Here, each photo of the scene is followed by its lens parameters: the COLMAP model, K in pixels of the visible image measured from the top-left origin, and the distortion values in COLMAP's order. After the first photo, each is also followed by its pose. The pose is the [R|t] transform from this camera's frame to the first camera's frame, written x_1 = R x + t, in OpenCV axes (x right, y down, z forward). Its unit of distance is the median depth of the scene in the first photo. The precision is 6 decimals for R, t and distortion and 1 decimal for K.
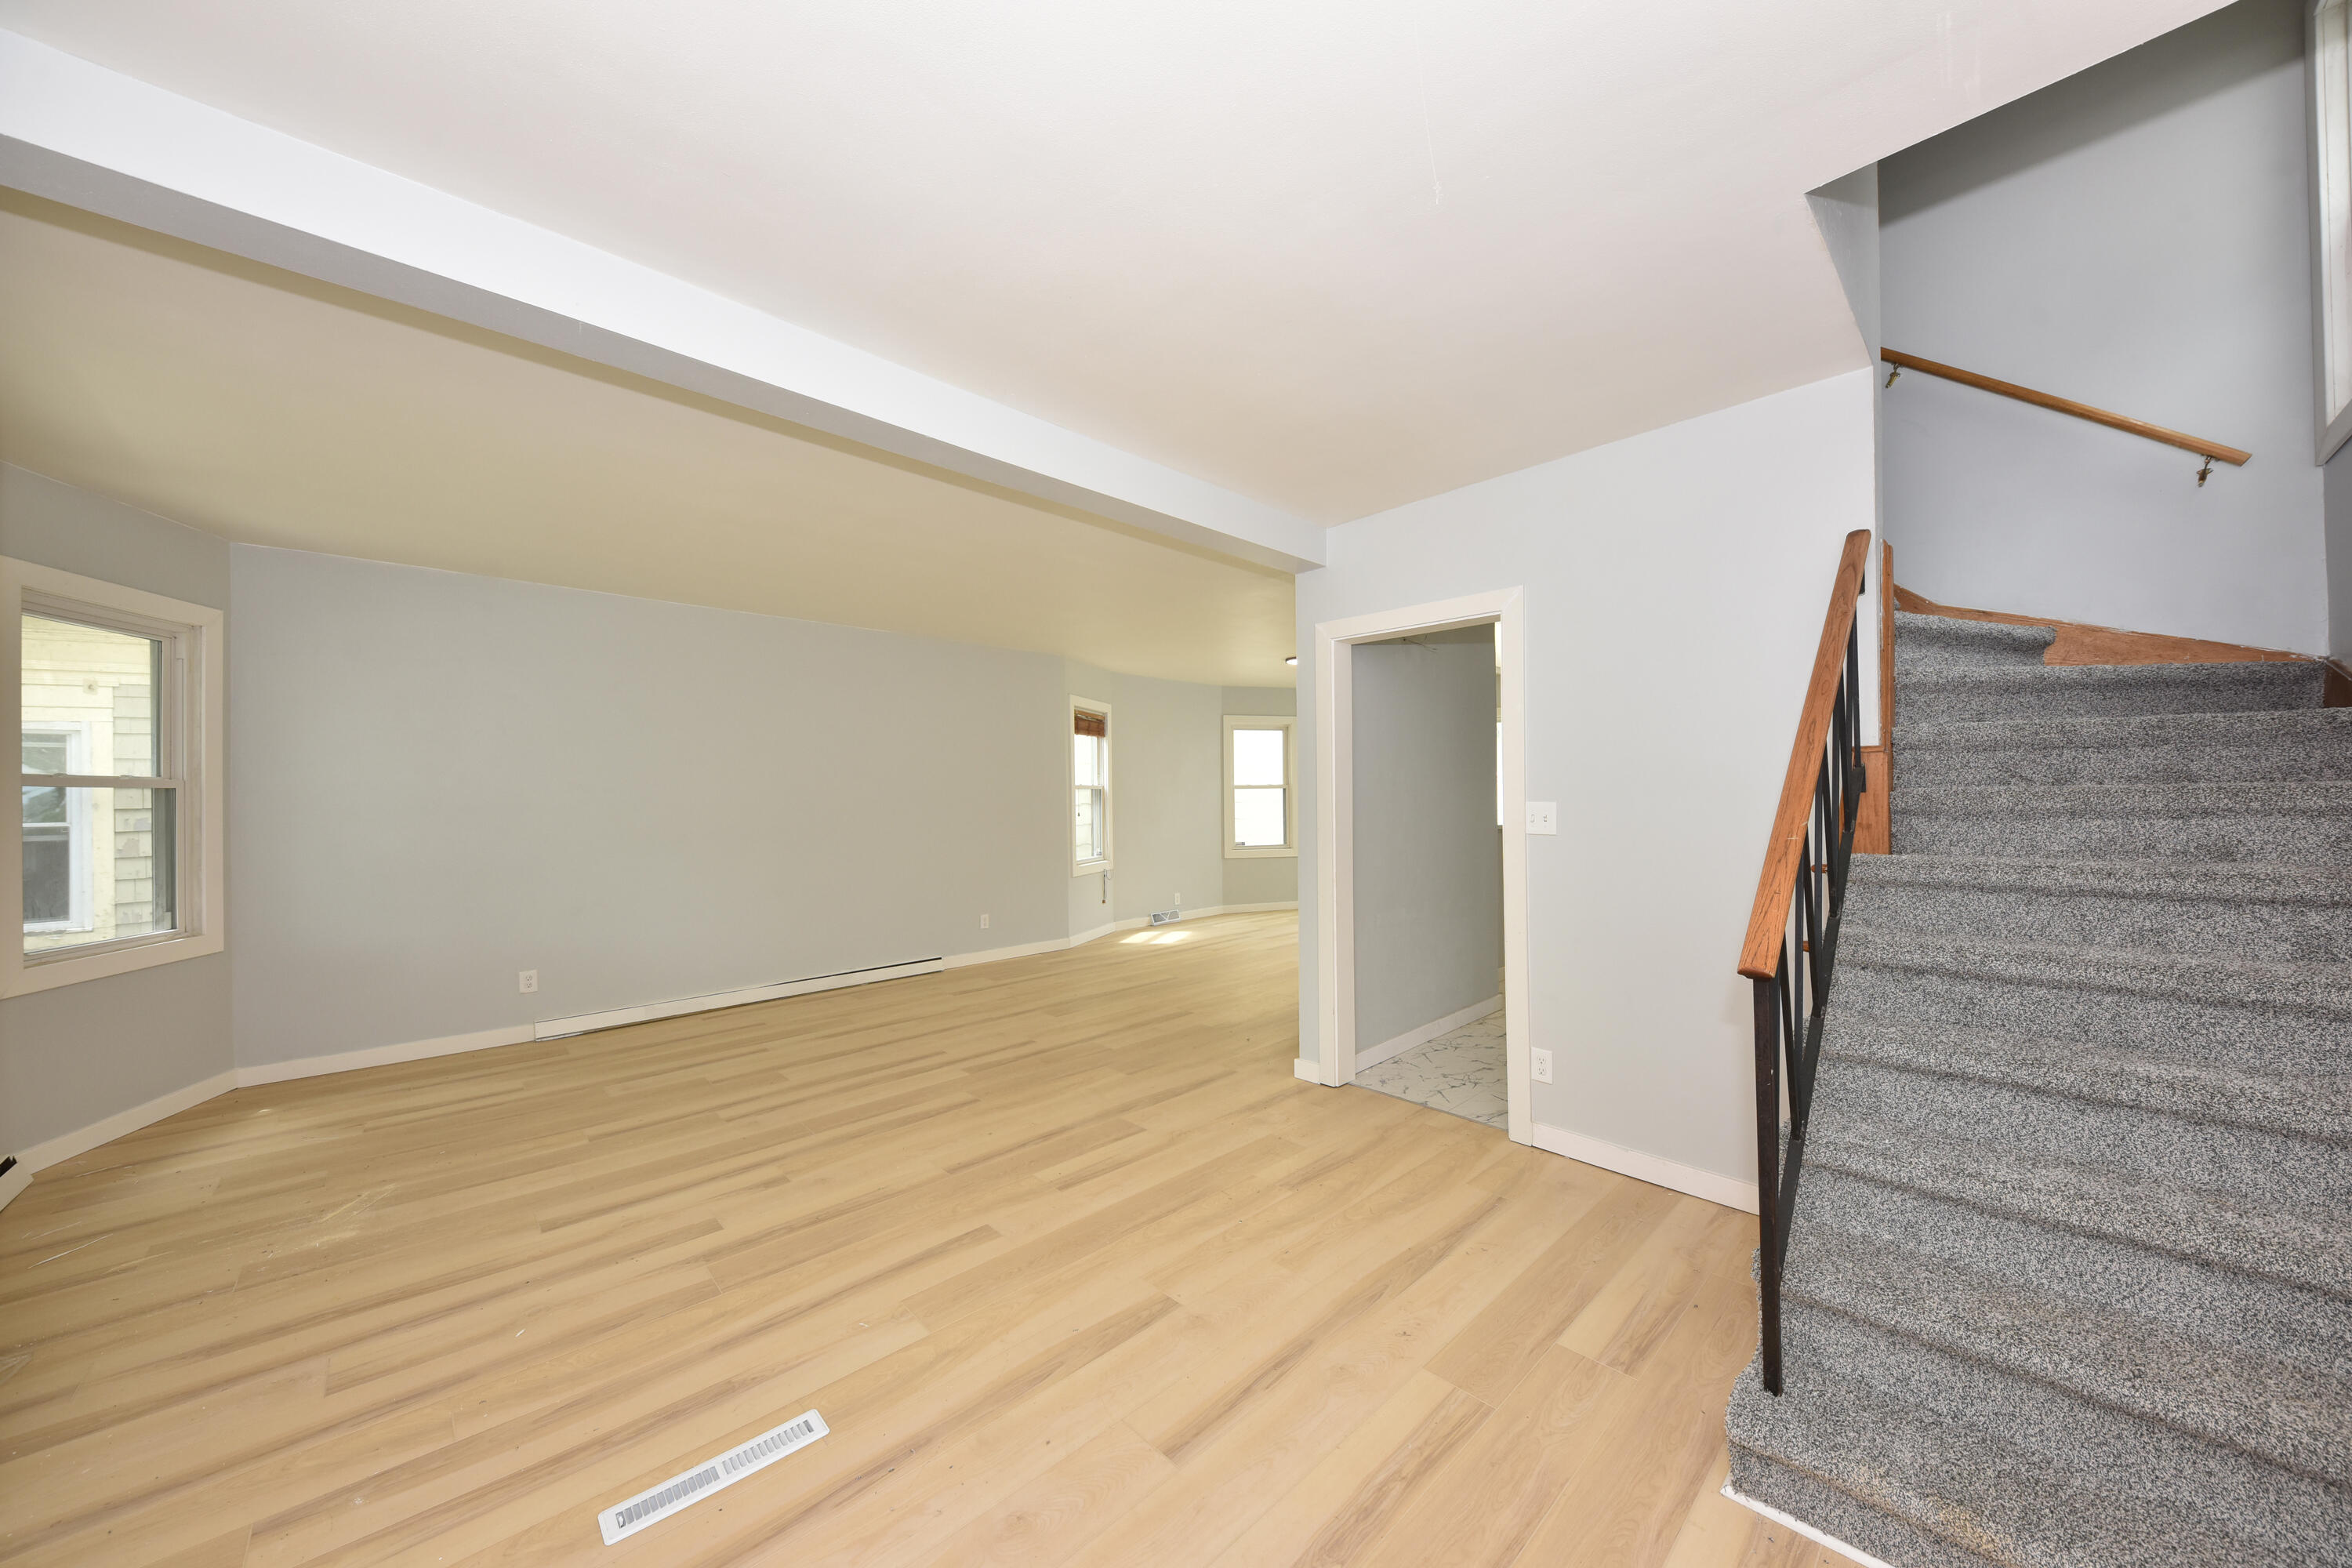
lens RADIAL K [[810.6, 0, 1179.1], [0, 810.6, 795.4], [0, 0, 1]] dist [0.015886, -0.006705]
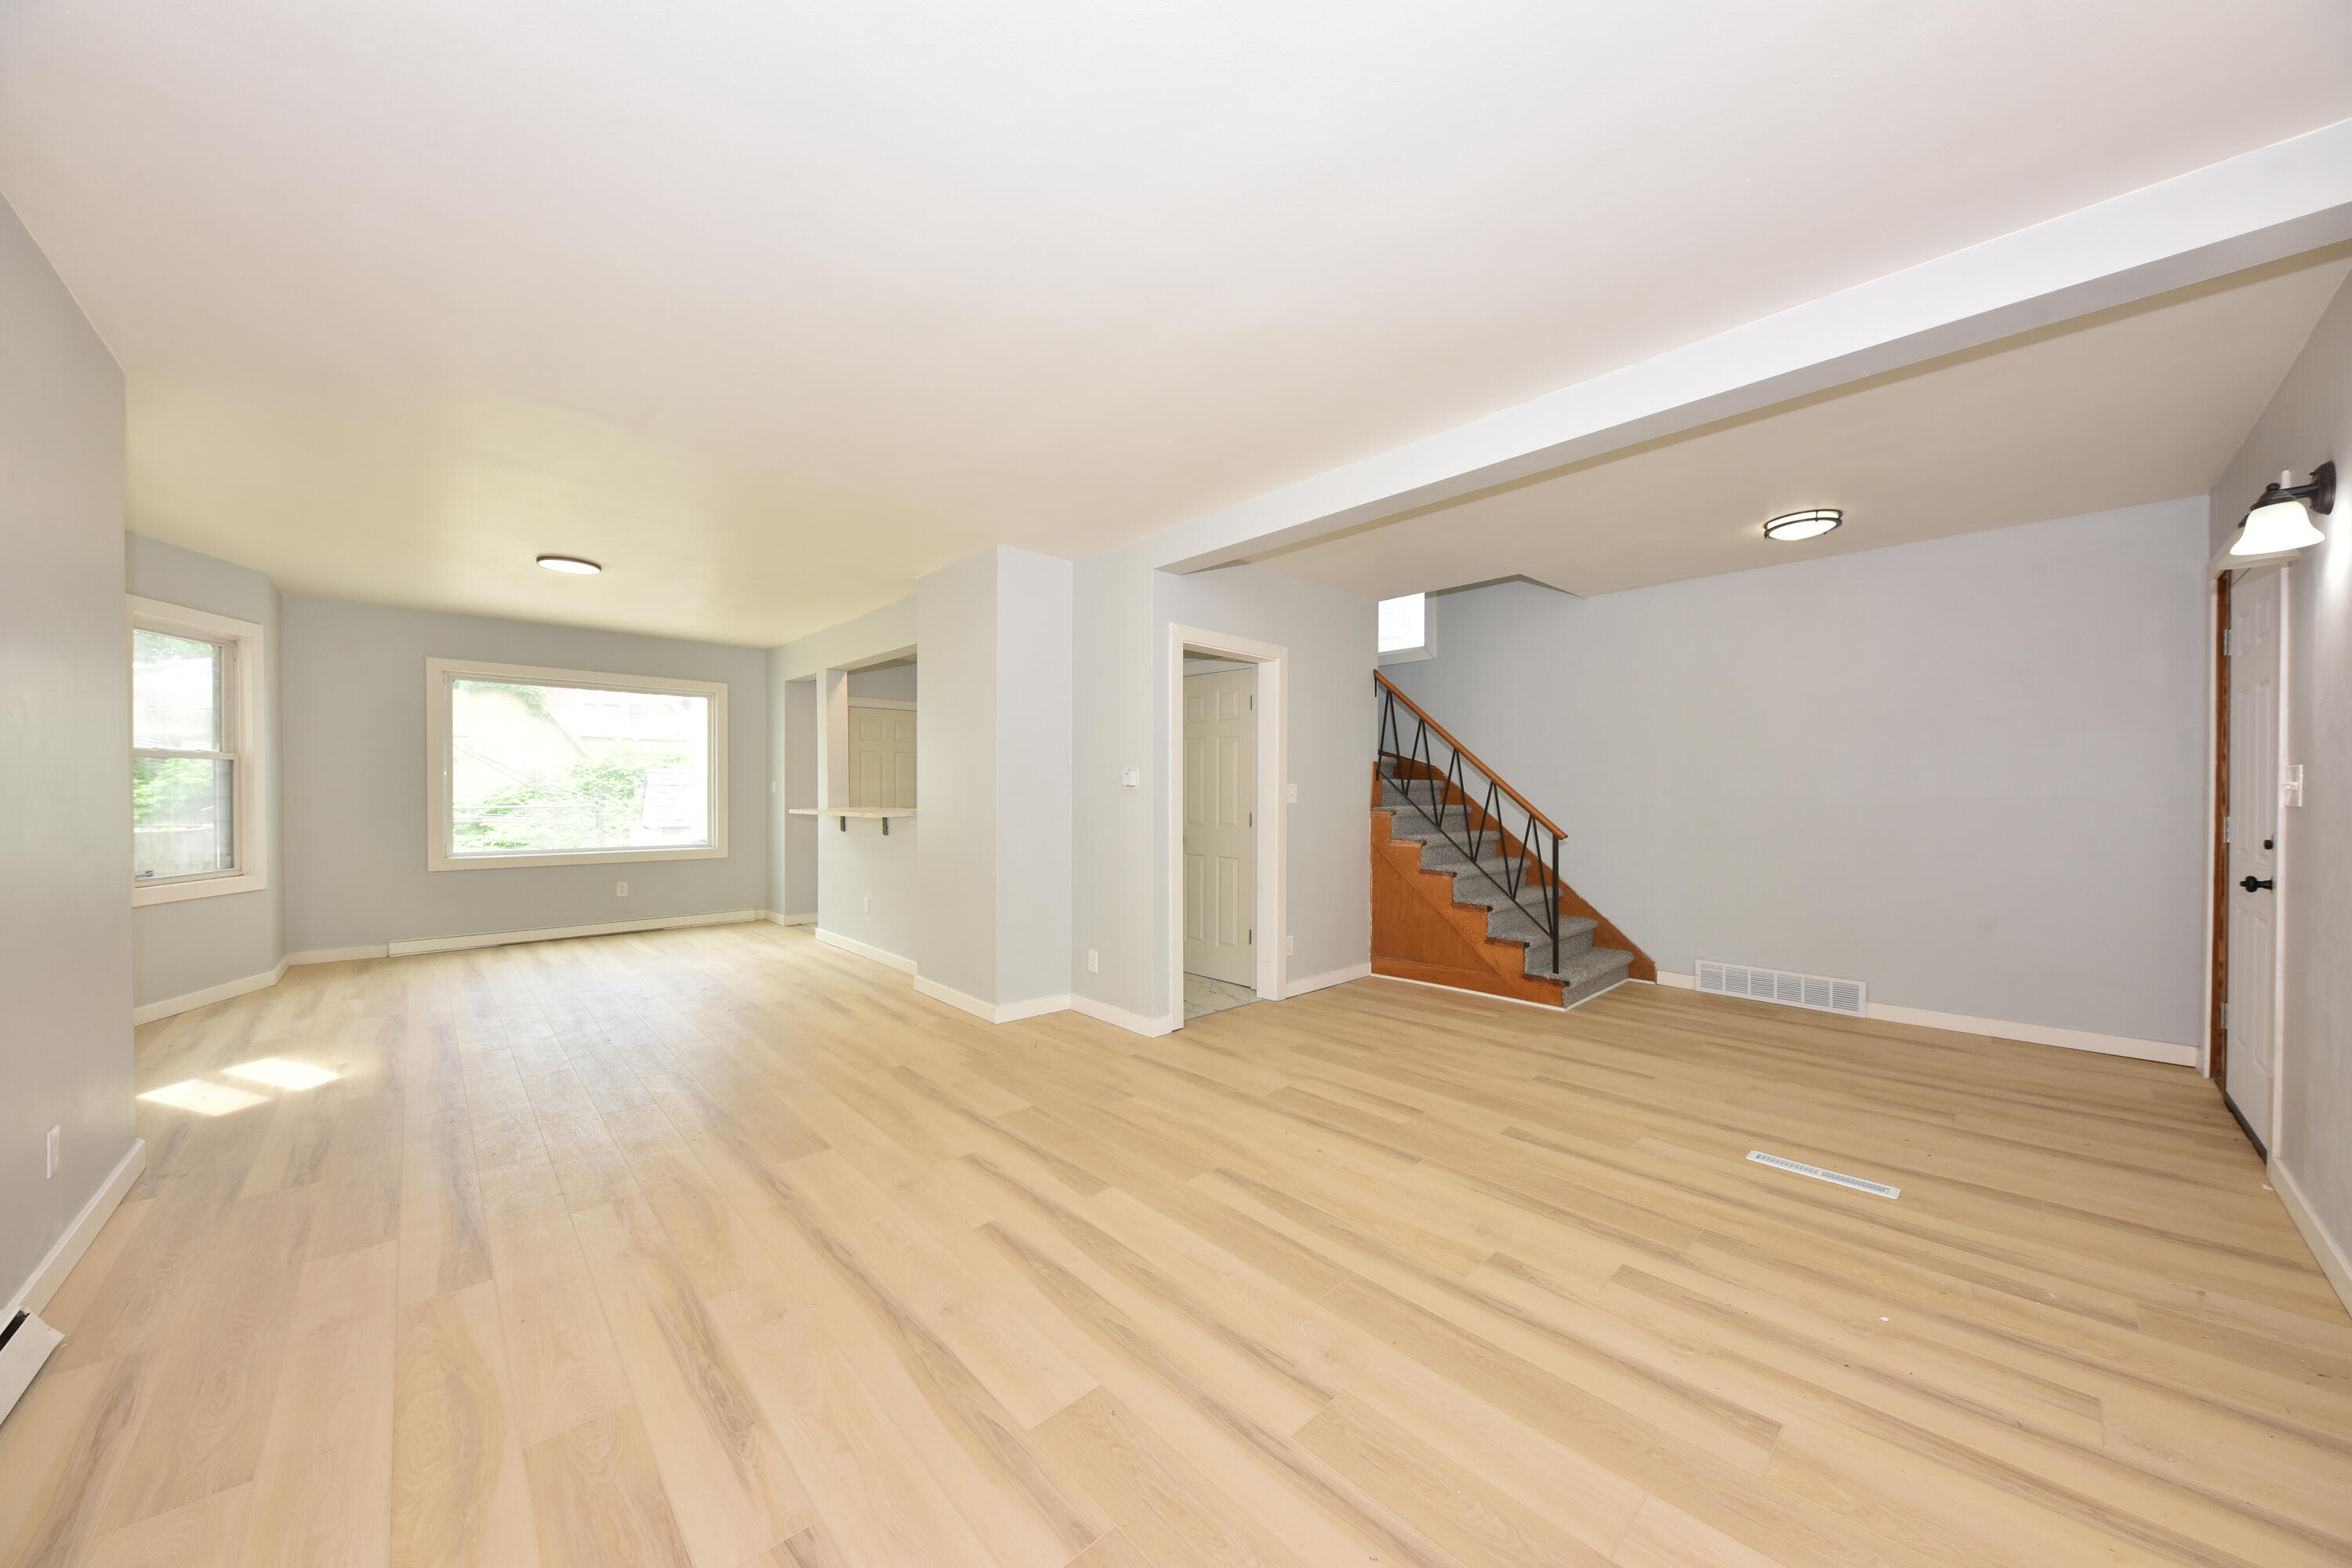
lens RADIAL K [[803.5, 0, 1183.1], [0, 803.5, 797.0], [0, 0, 1]] dist [0.016790, -0.008750]
pose [[0.001331, 0.002432, 0.999996, -1.139997], [-0.004404, 0.999987, -0.002427, 0.037571], [-0.999989, -0.004401, 0.001342, 1.184768]]
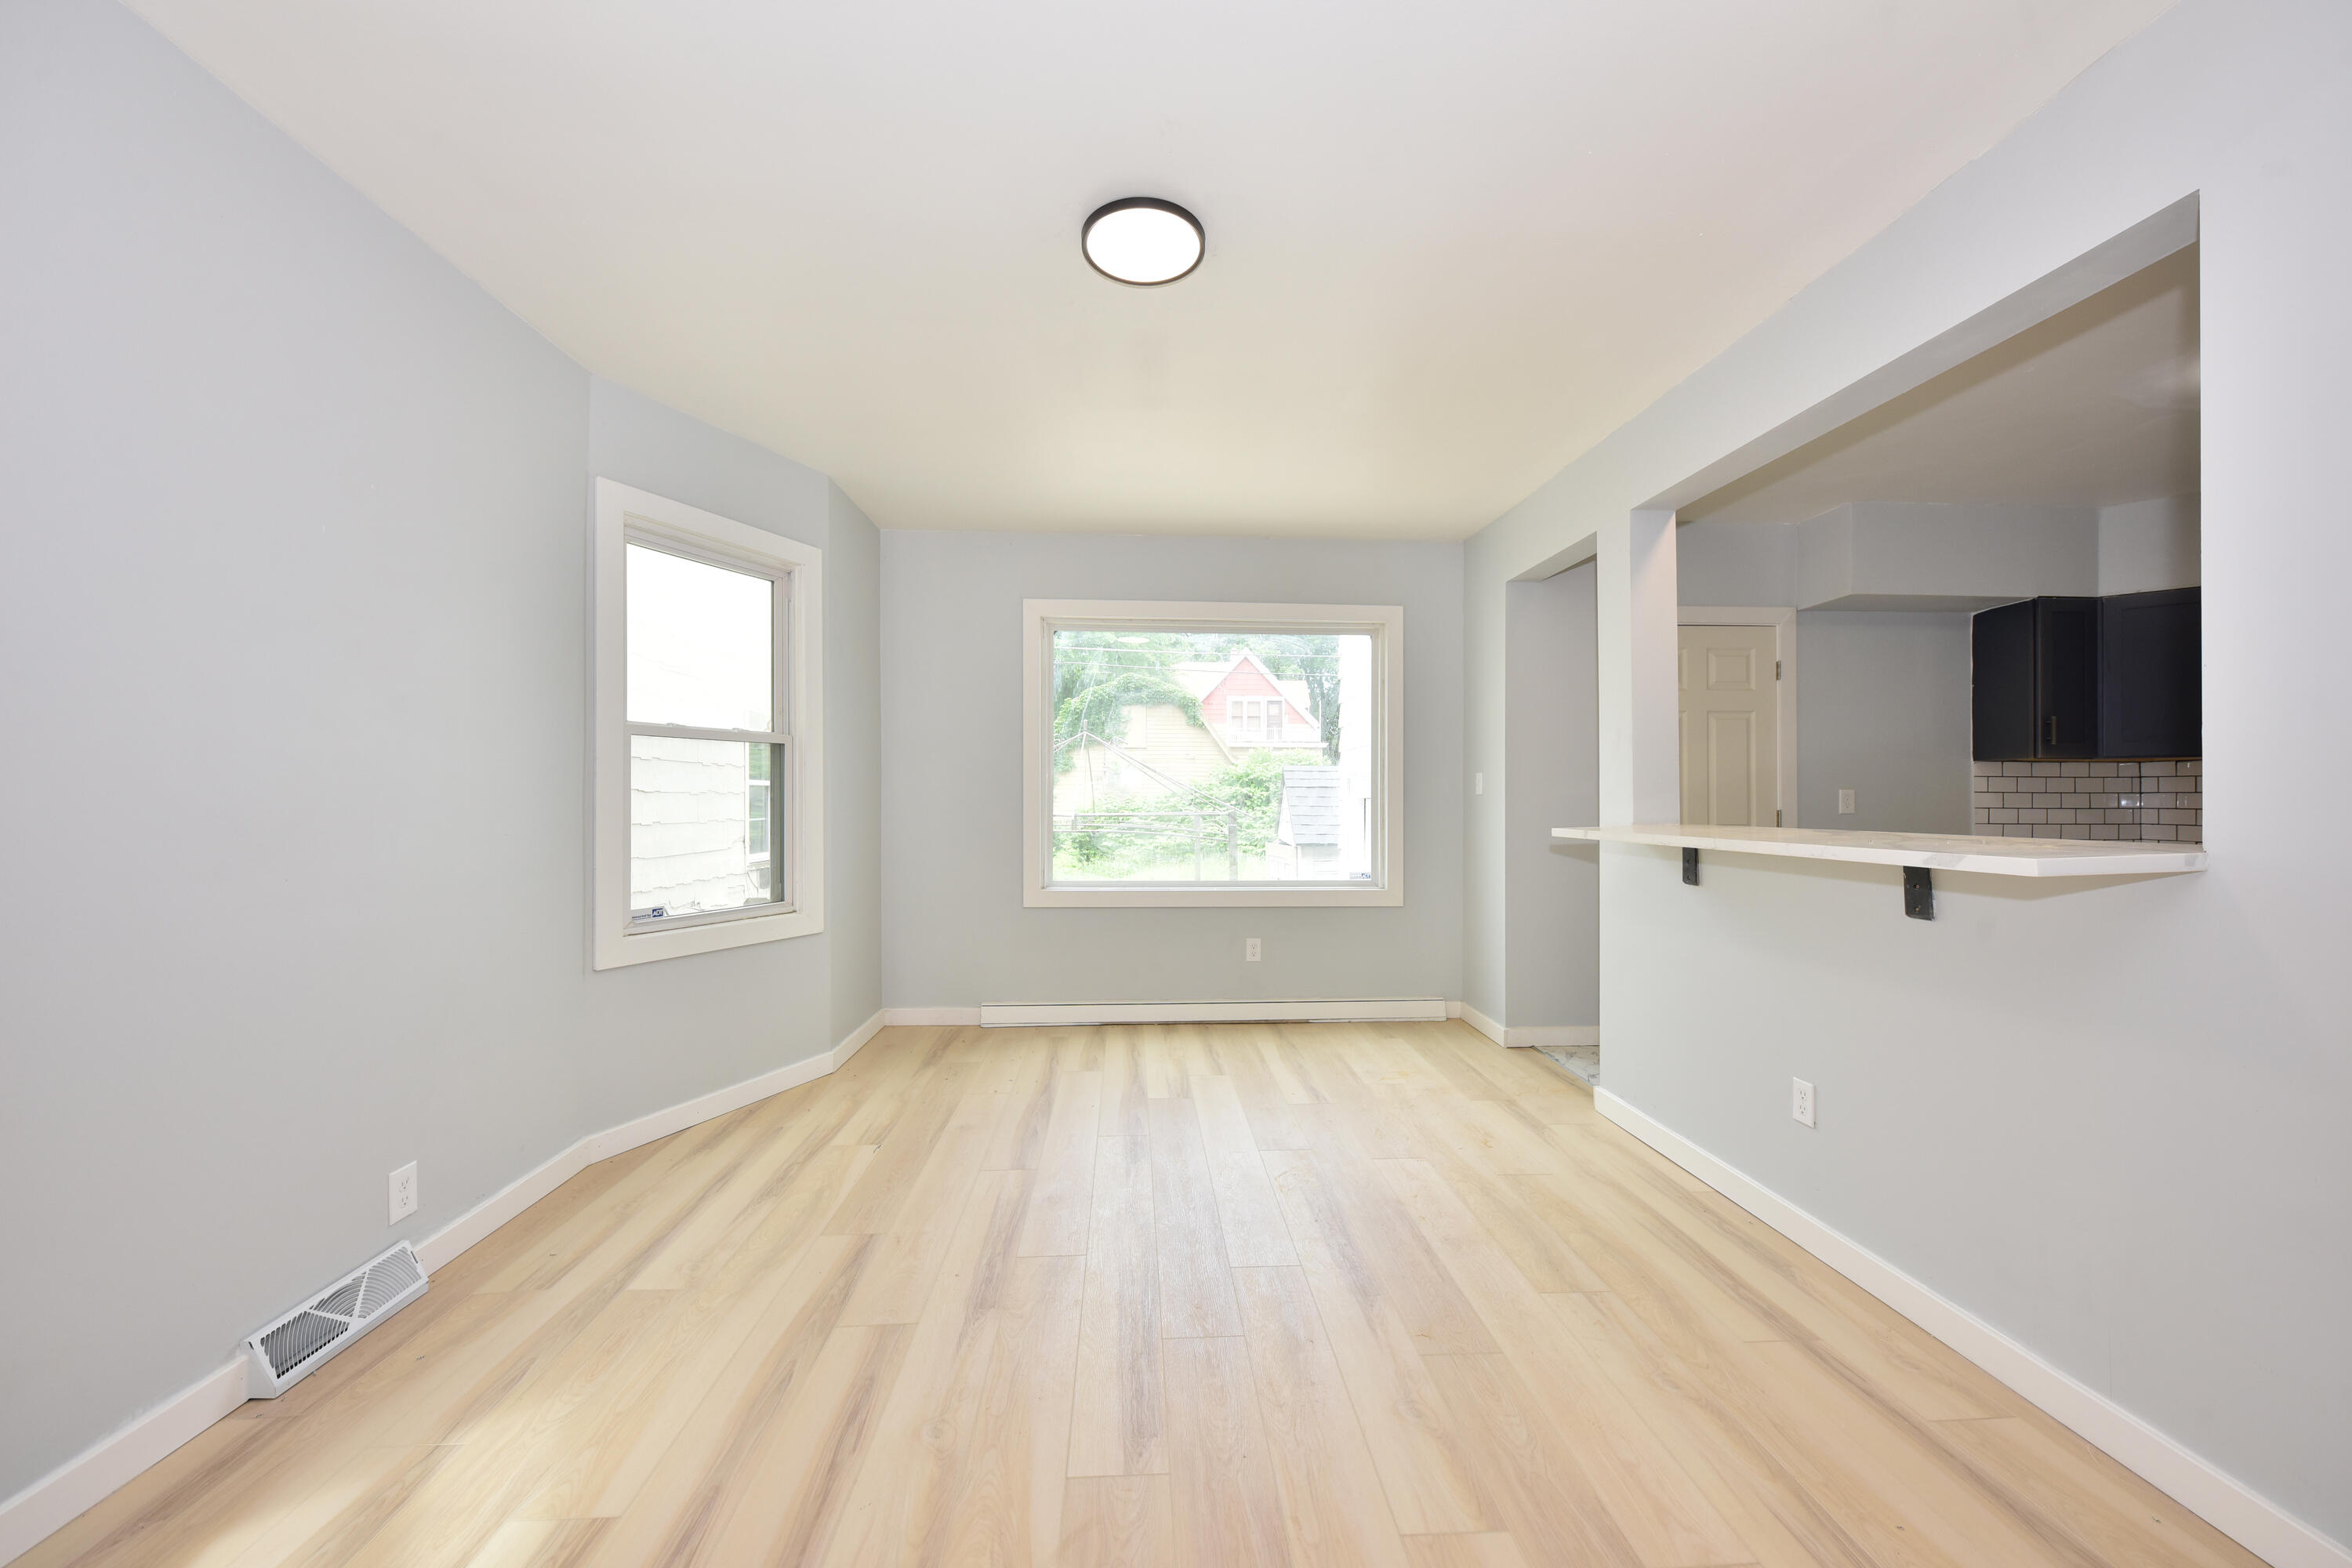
lens RADIAL K [[883.1, 0, 1176.0], [0, 883.1, 784.0], [0, 0, 1]] dist [-0.002277, -0.000241]
pose [[0.648012, 0.023320, 0.761273, -0.145354], [-0.009913, 0.999705, -0.022186, 0.044727], [-0.761566, 0.006831, 0.648052, 1.859791]]
